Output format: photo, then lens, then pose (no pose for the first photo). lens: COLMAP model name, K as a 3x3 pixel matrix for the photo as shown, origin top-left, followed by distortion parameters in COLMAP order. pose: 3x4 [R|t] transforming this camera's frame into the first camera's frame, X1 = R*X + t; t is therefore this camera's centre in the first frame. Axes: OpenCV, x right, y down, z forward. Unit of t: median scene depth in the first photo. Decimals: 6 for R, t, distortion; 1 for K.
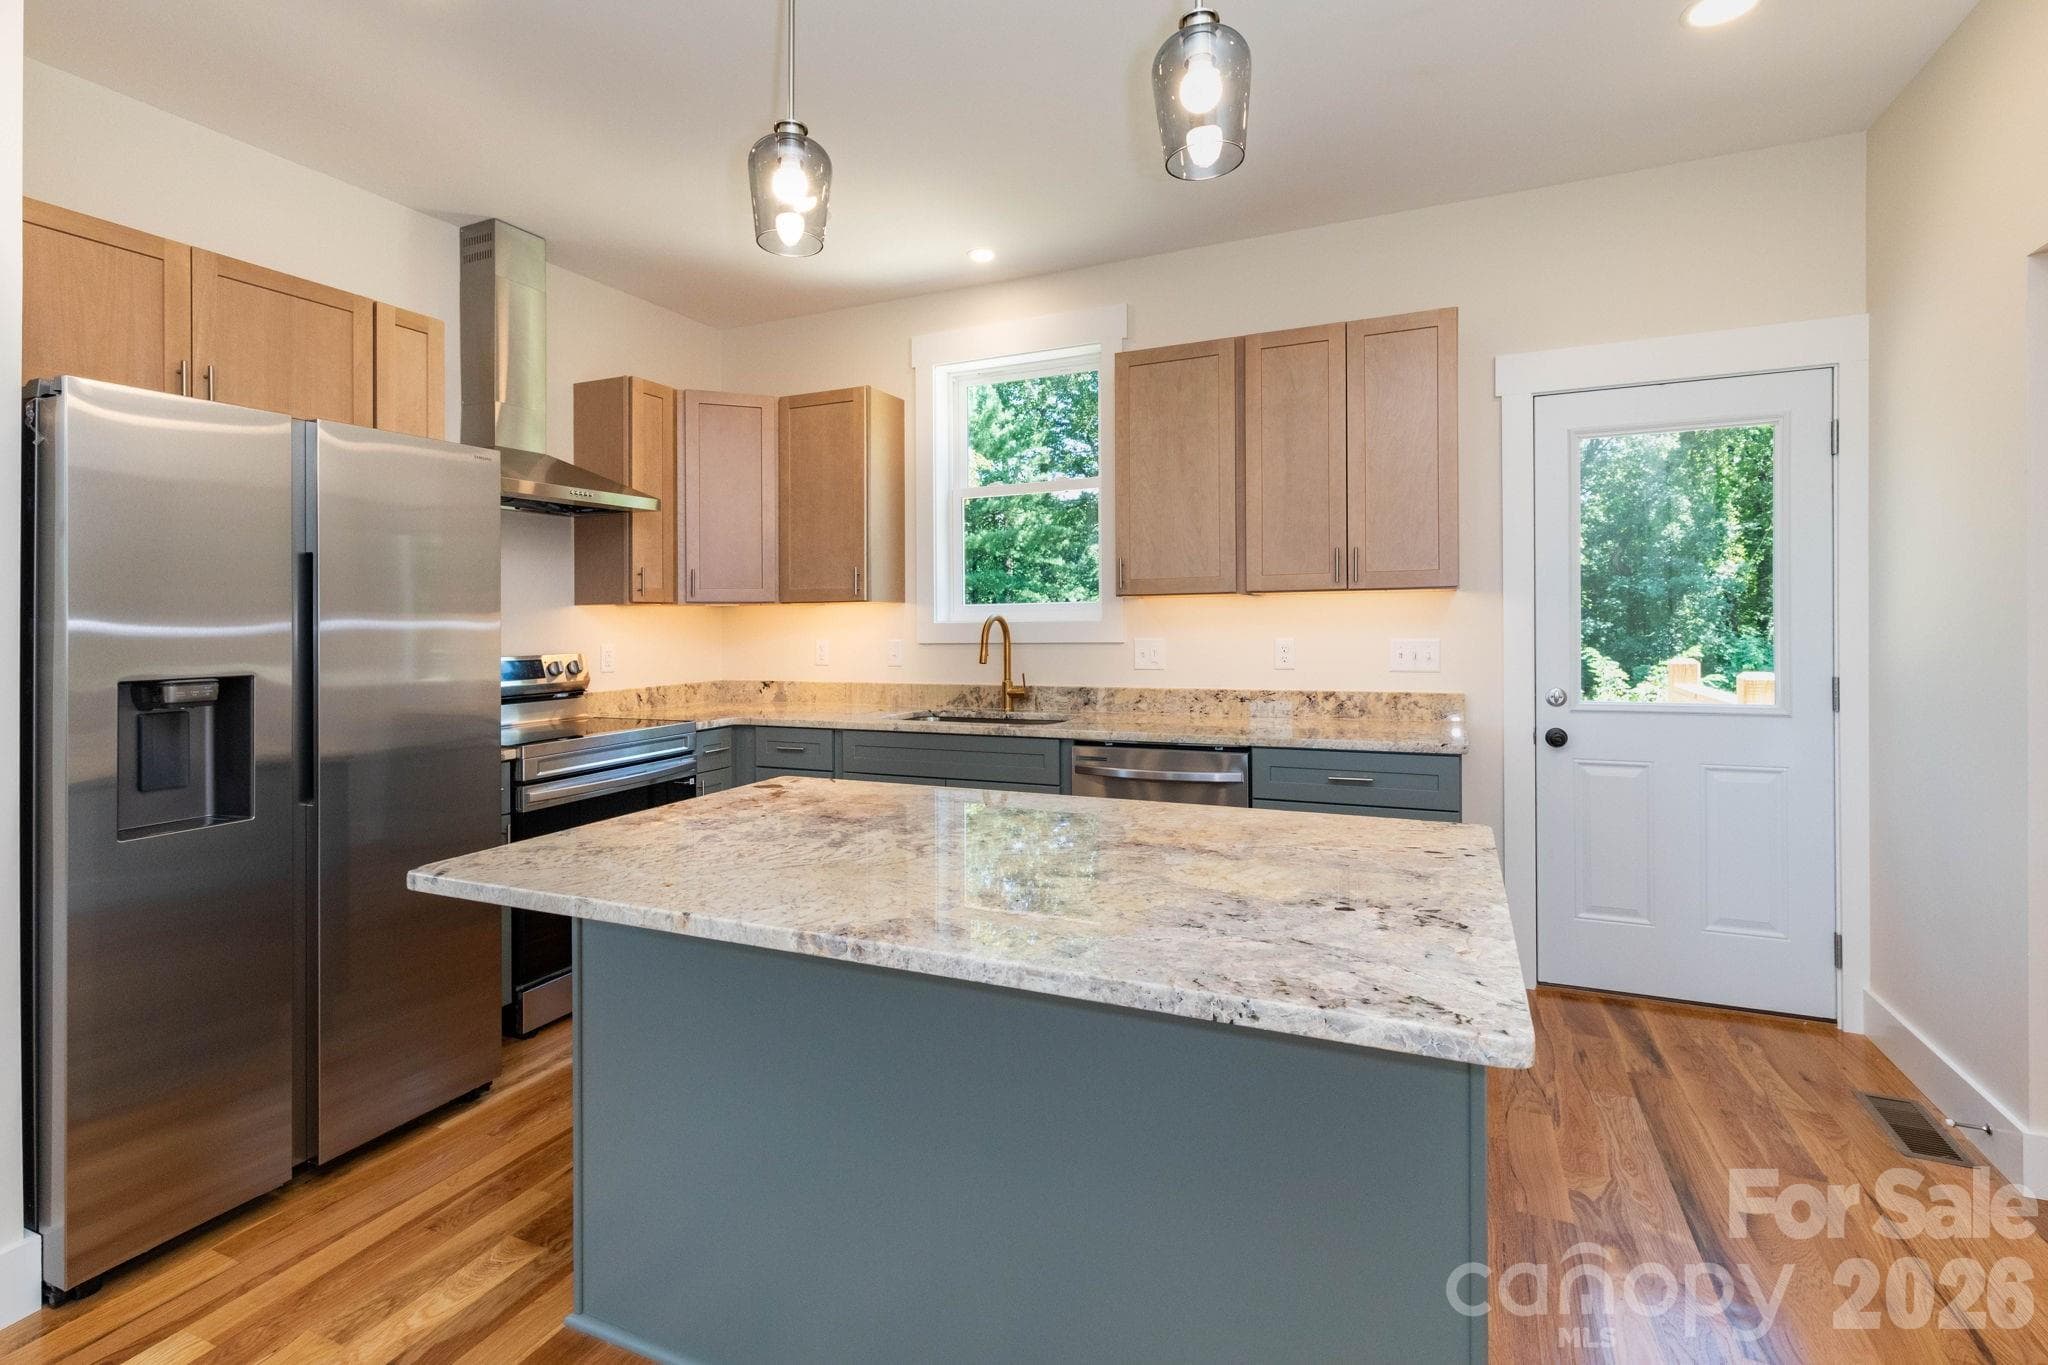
lens RADIAL K [[942.7, 0, 1025.6], [0, 942.7, 628.0], [0, 0, 1]] dist [0.000735, -0.000028]
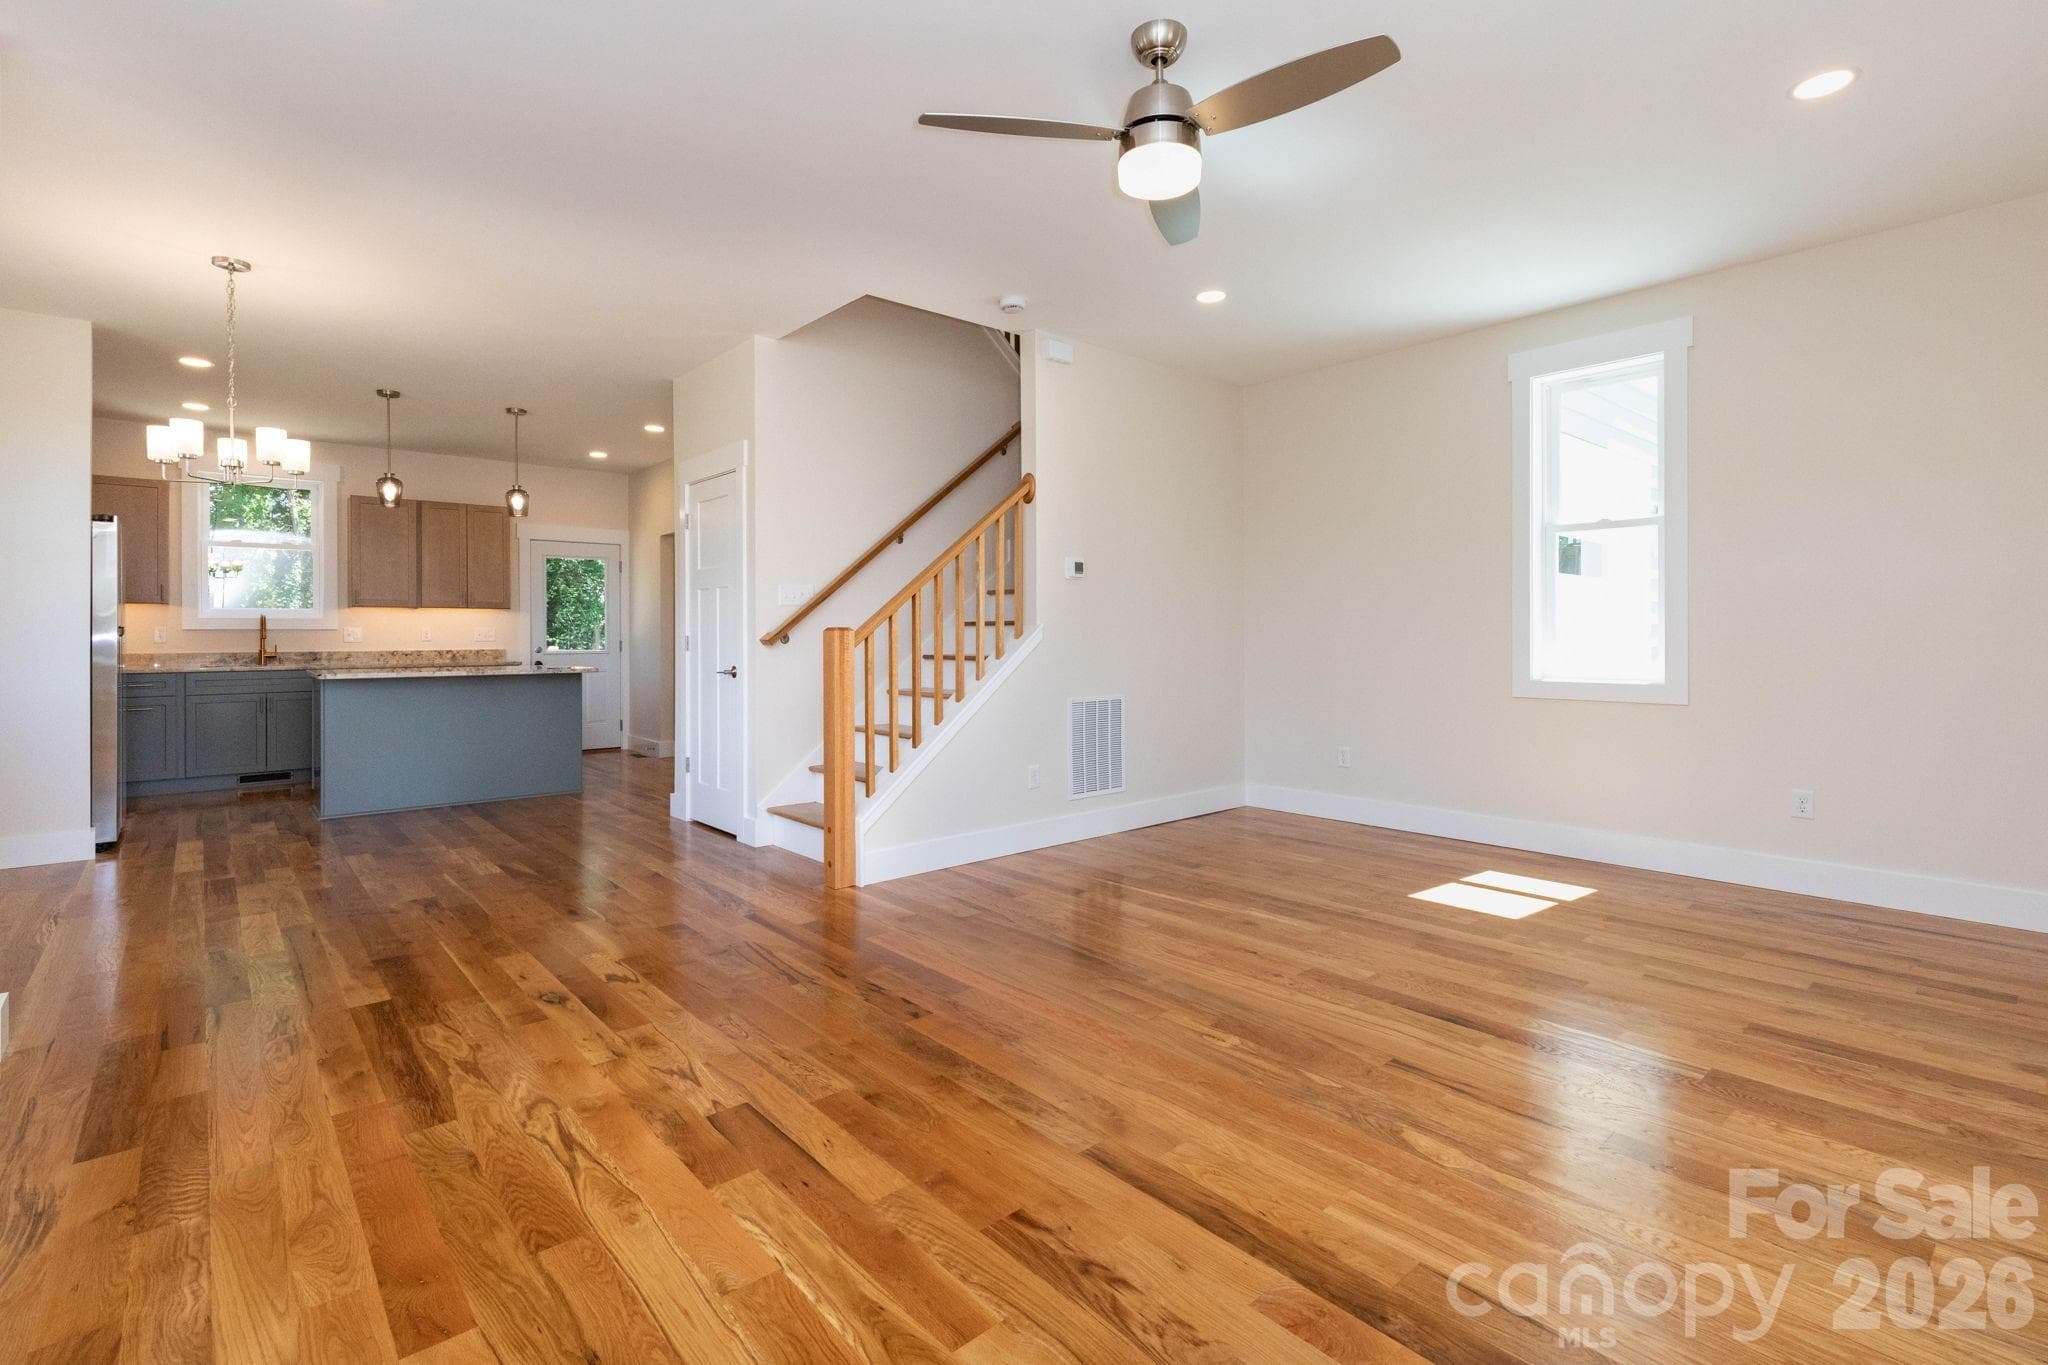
lens RADIAL K [[902.6, 0, 998.5], [0, 902.6, 641.2], [0, 0, 1]] dist [-0.024684, -0.000003]
pose [[0.440496, 0.003417, 0.897748, -1.122589], [0.003443, 0.999979, -0.005496, 0.063433], [-0.897748, 0.005512, 0.440475, -1.276552]]
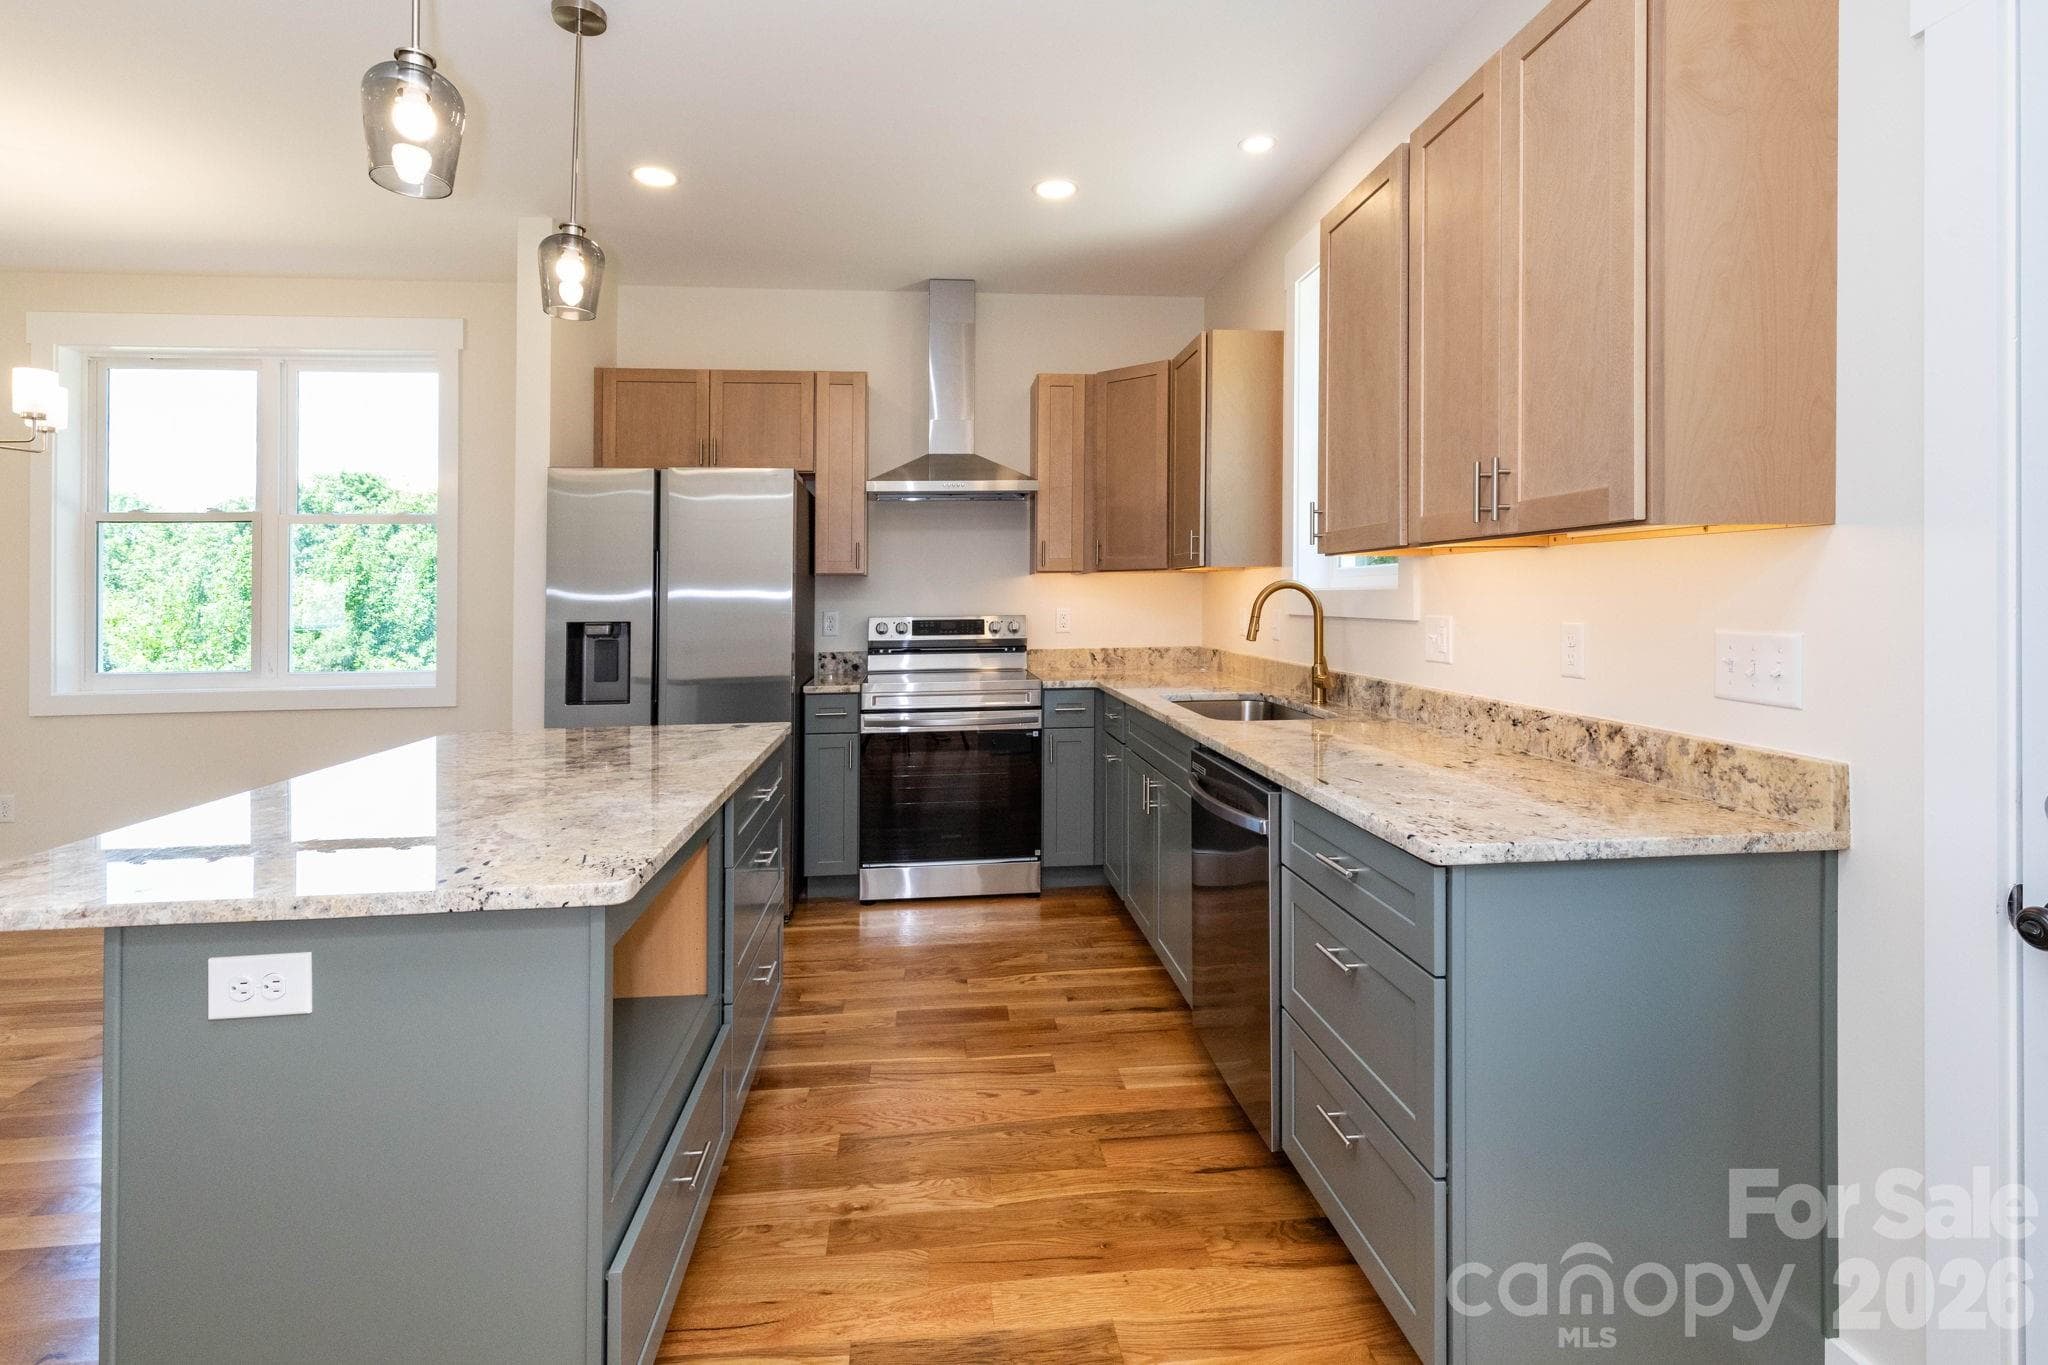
lens RADIAL K [[959.9, 0, 1018.9], [0, 959.9, 588.1], [0, 0, 1]] dist [0.000607, -0.000002]
pose [[0.490958, 0.002179, -0.871181, 0.641527], [-0.002532, 0.999996, 0.001074, -0.009422], [0.871180, 0.001678, 0.490962, 0.450420]]
